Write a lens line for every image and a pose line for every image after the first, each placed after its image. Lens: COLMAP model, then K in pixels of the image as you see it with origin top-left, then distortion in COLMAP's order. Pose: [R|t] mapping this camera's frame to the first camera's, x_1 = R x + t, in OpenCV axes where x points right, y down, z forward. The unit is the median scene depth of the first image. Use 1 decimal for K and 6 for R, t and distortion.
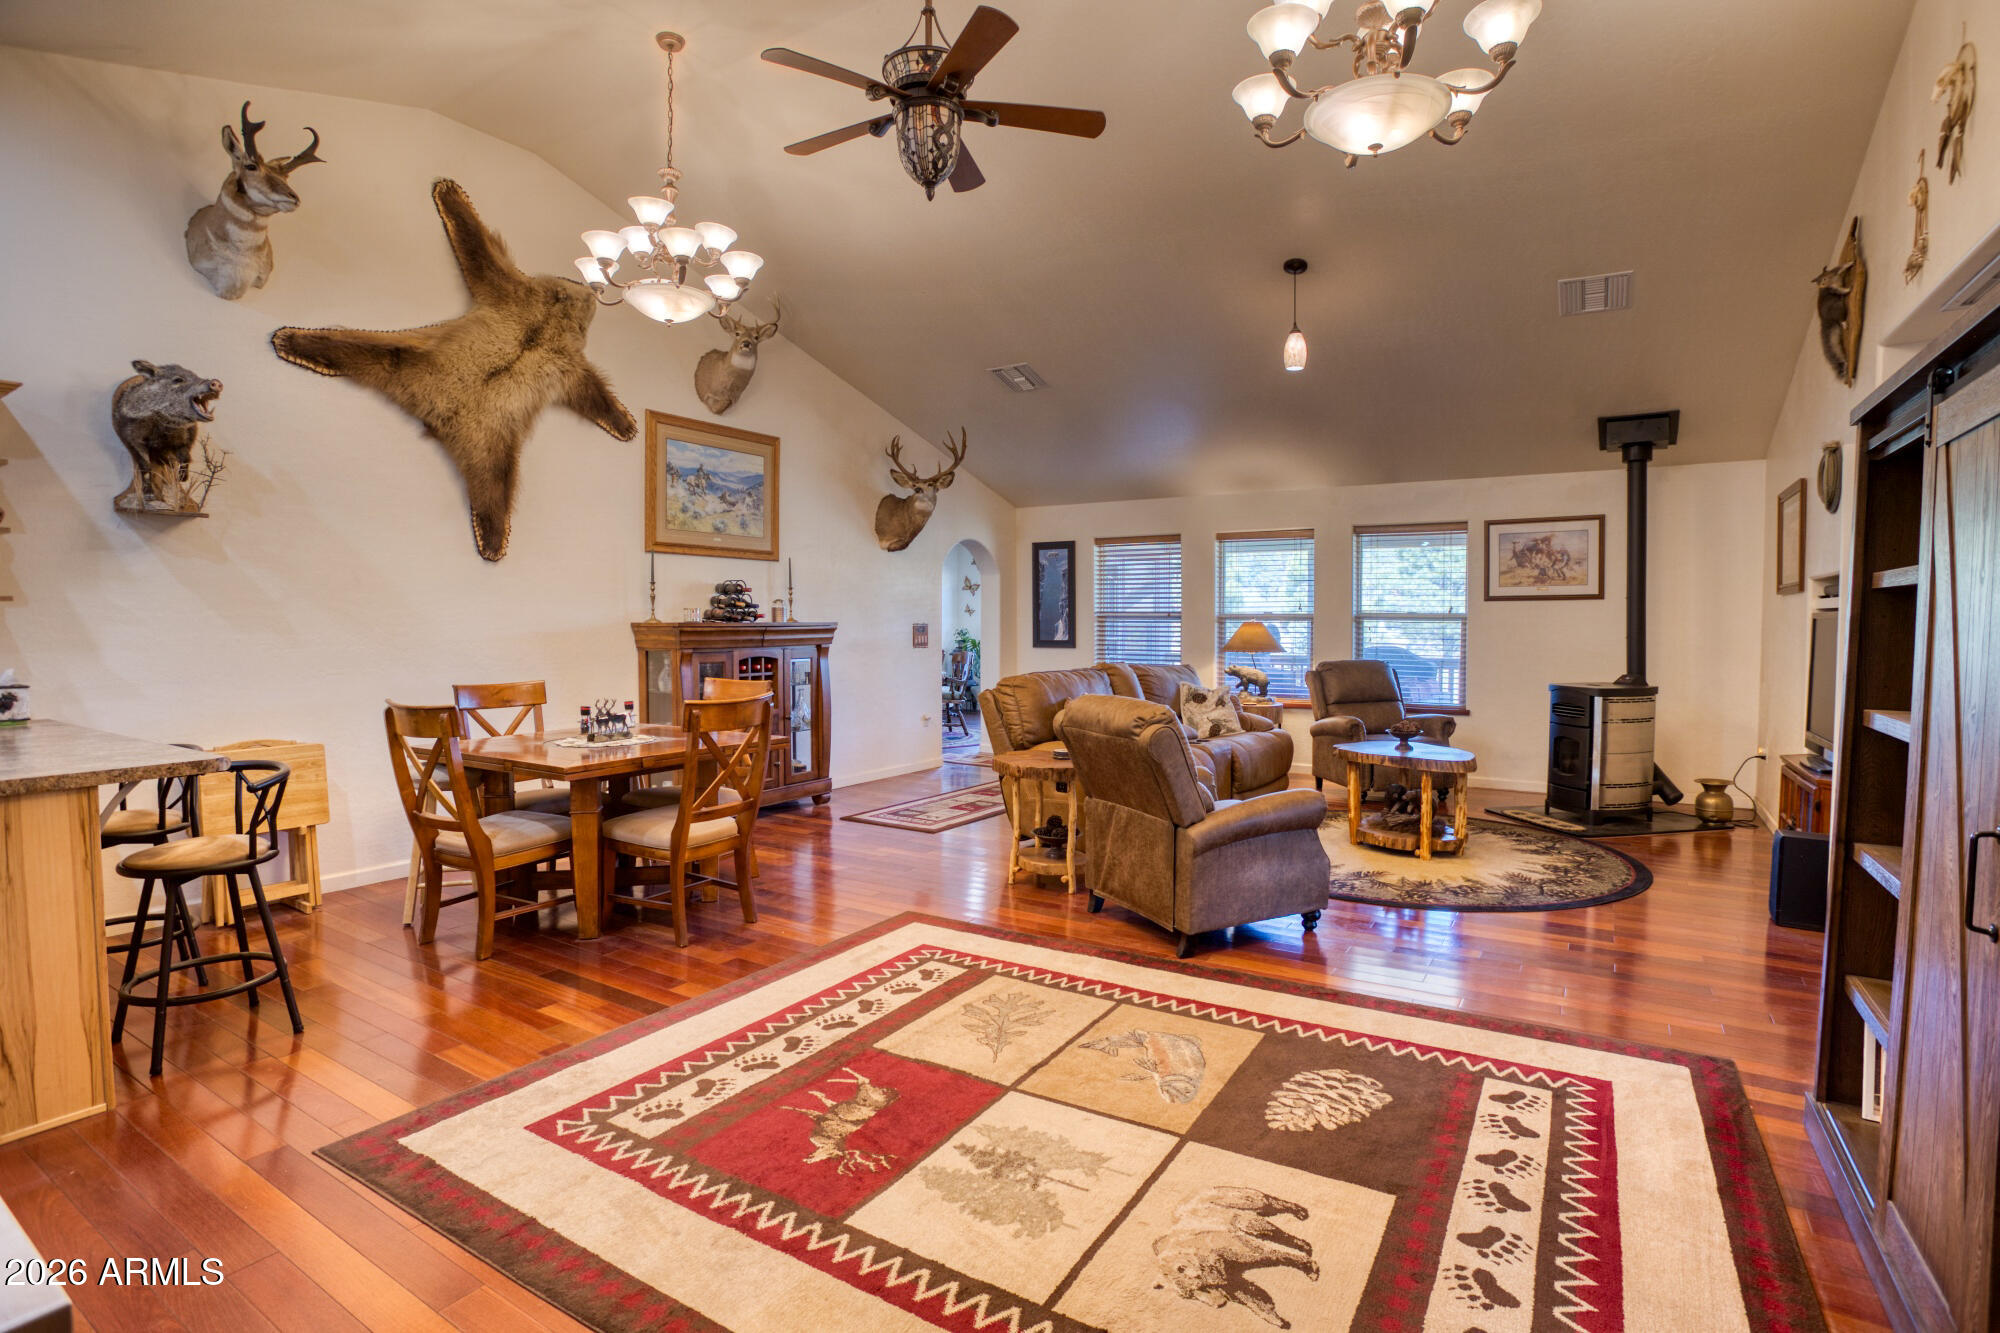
lens RADIAL K [[971.5, 0, 1007.9], [0, 971.5, 661.7], [0, 0, 1]] dist [-0.041250, 0.002268]
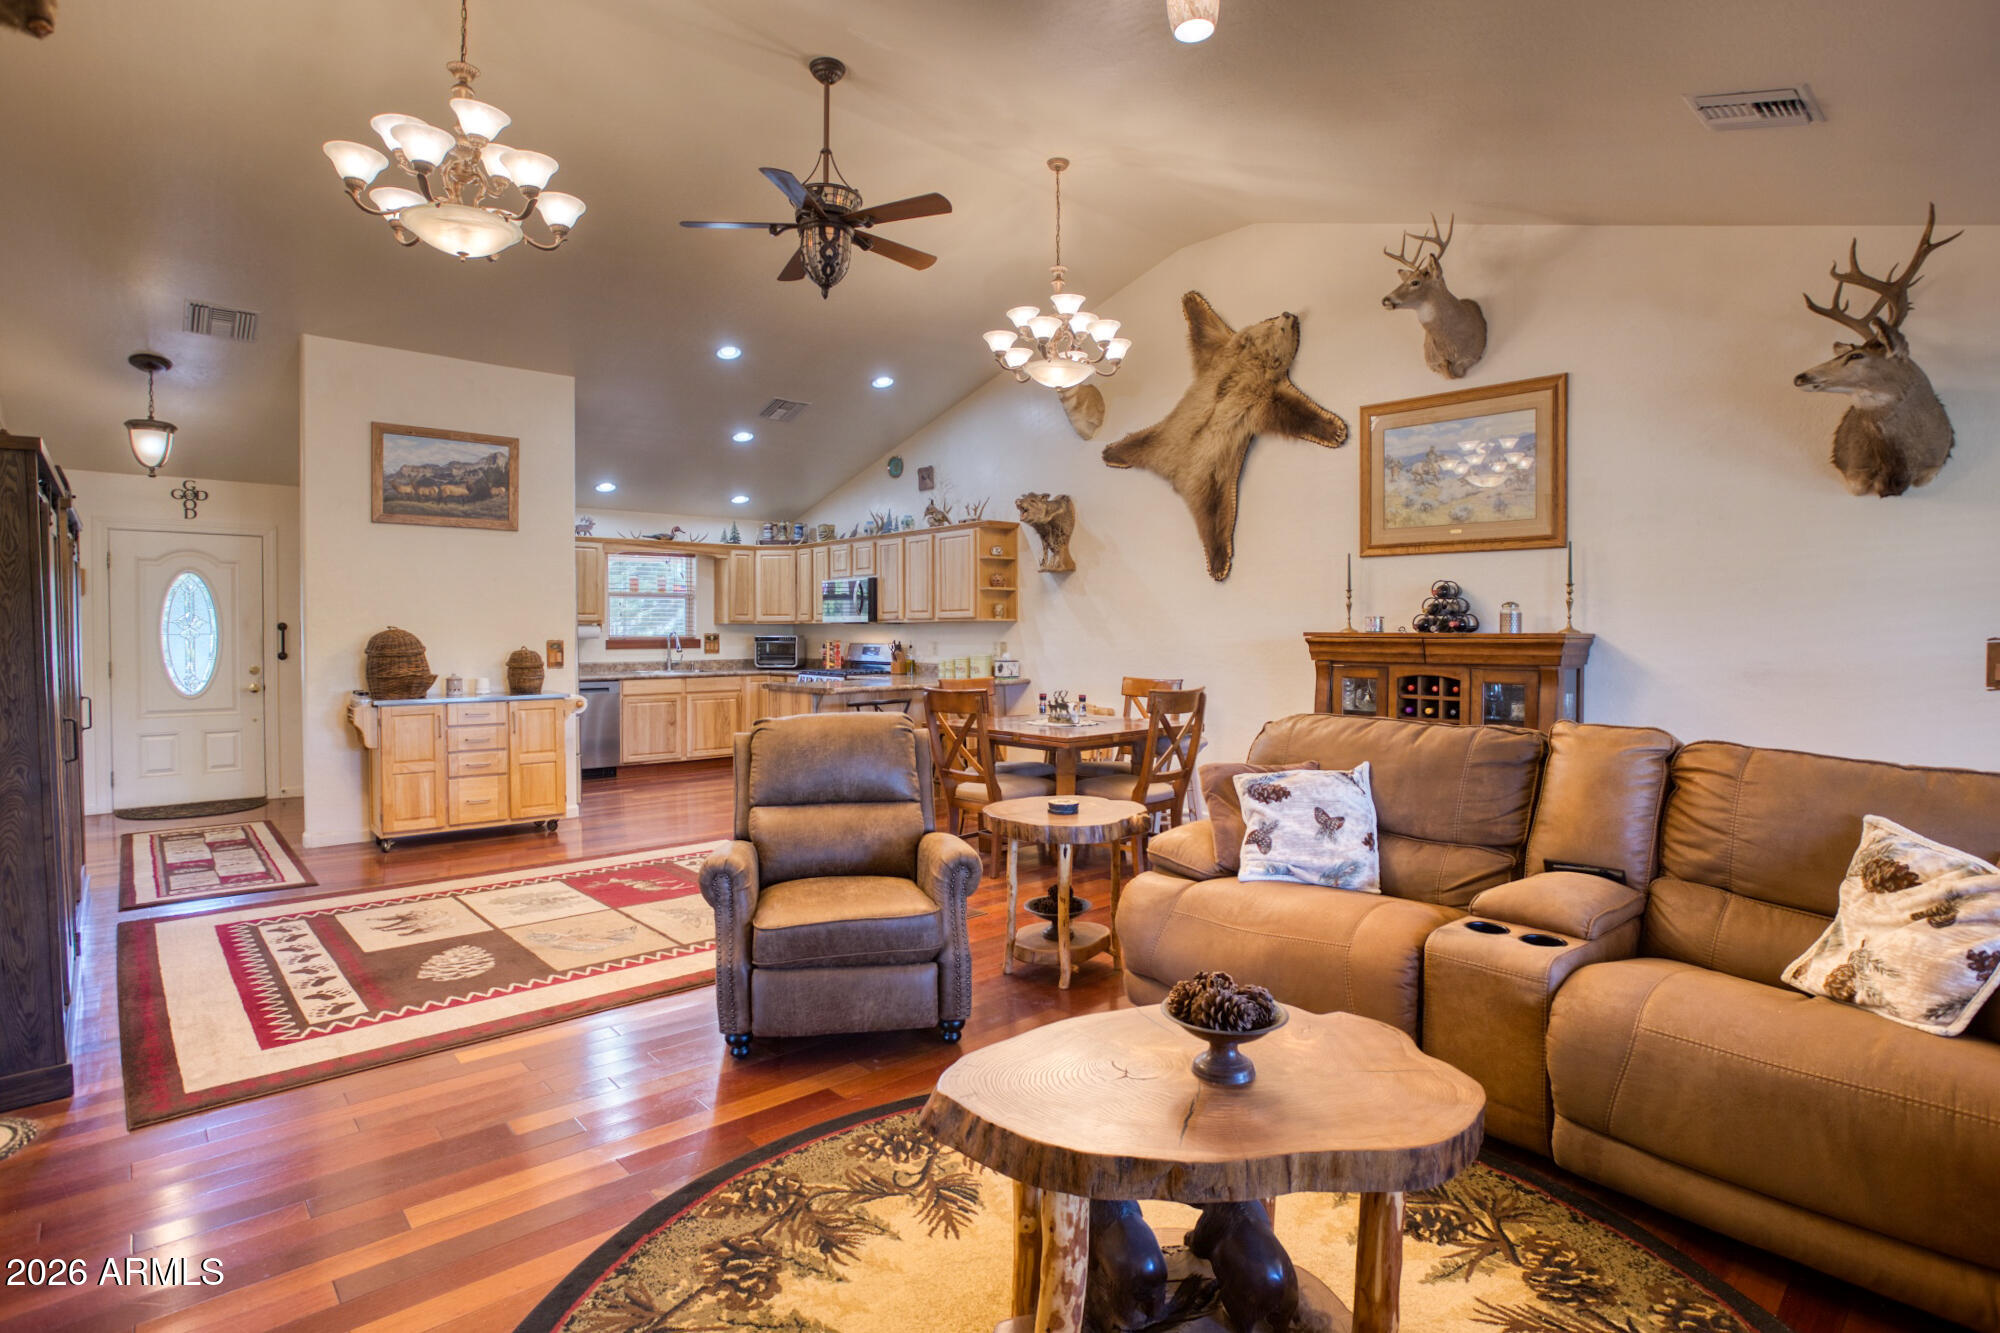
lens RADIAL K [[971.5, 0, 986.8], [0, 971.5, 651.7], [0, 0, 1]] dist [-0.041250, 0.002268]
pose [[-0.269402, 0.023306, -0.962746, 1.313390], [-0.043181, 0.998409, 0.036253, -0.083685], [0.962059, 0.051339, -0.267967, 1.879670]]
